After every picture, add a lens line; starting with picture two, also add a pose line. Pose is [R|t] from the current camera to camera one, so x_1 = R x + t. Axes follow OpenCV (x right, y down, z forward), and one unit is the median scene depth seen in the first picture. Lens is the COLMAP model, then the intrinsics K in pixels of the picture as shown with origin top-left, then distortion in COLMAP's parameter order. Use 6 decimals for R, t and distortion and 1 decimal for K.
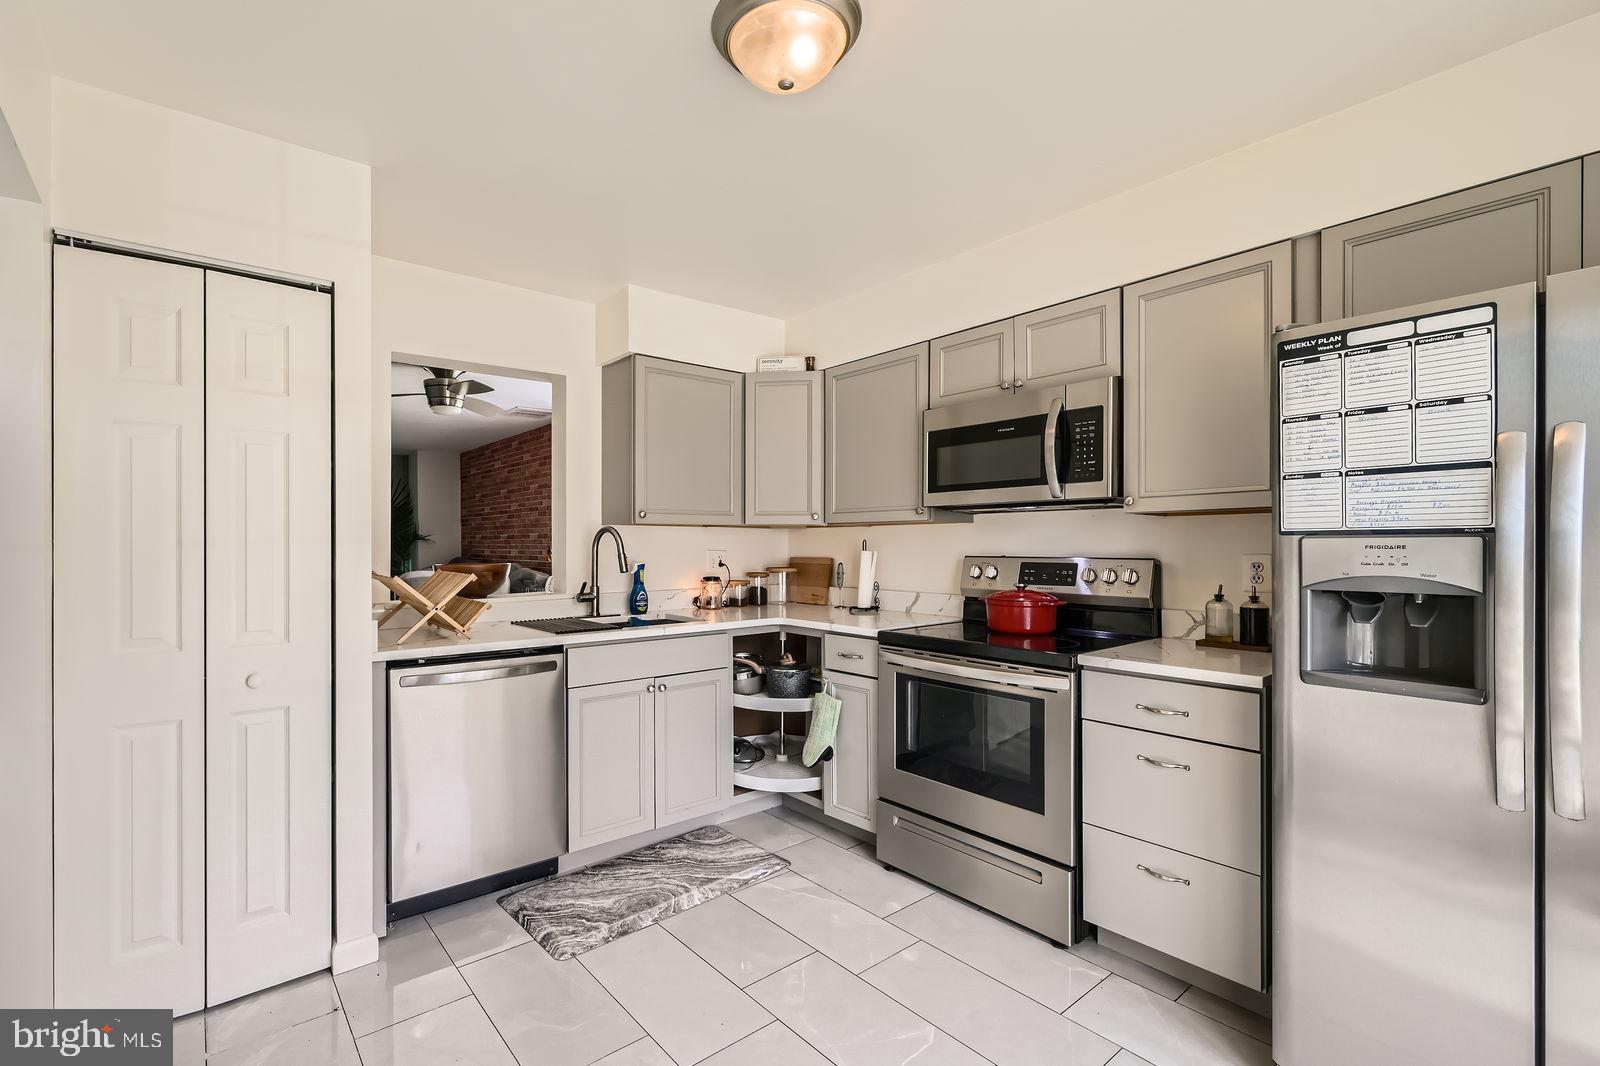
lens RADIAL K [[730.9, 0, 802.2], [0, 730.9, 542.6], [0, 0, 1]] dist [-0.011125, -0.000354]
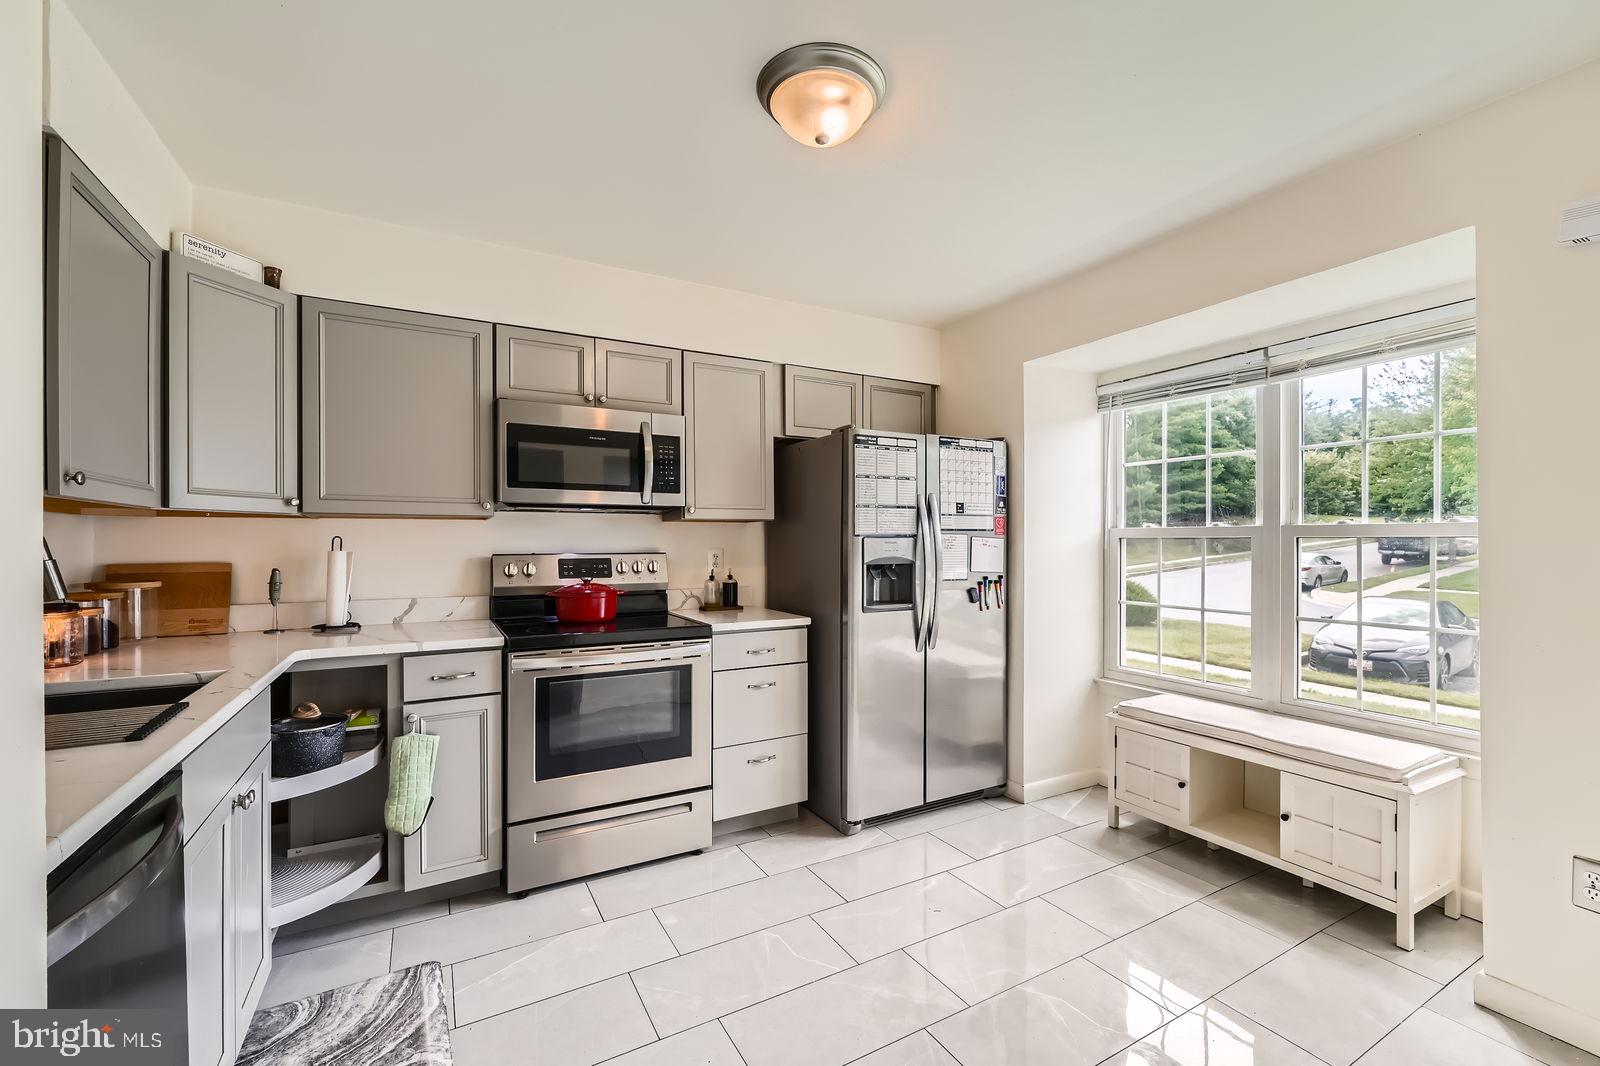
lens RADIAL K [[654.2, 0, 793.7], [0, 654.2, 543.5], [0, 0, 1]] dist [0.002524, 0.000438]
pose [[0.182420, -0.000967, 0.983220, -0.639095], [0.000177, 1.000000, 0.000950, 0.003706], [-0.983221, 0.000000, 0.182420, 0.523496]]
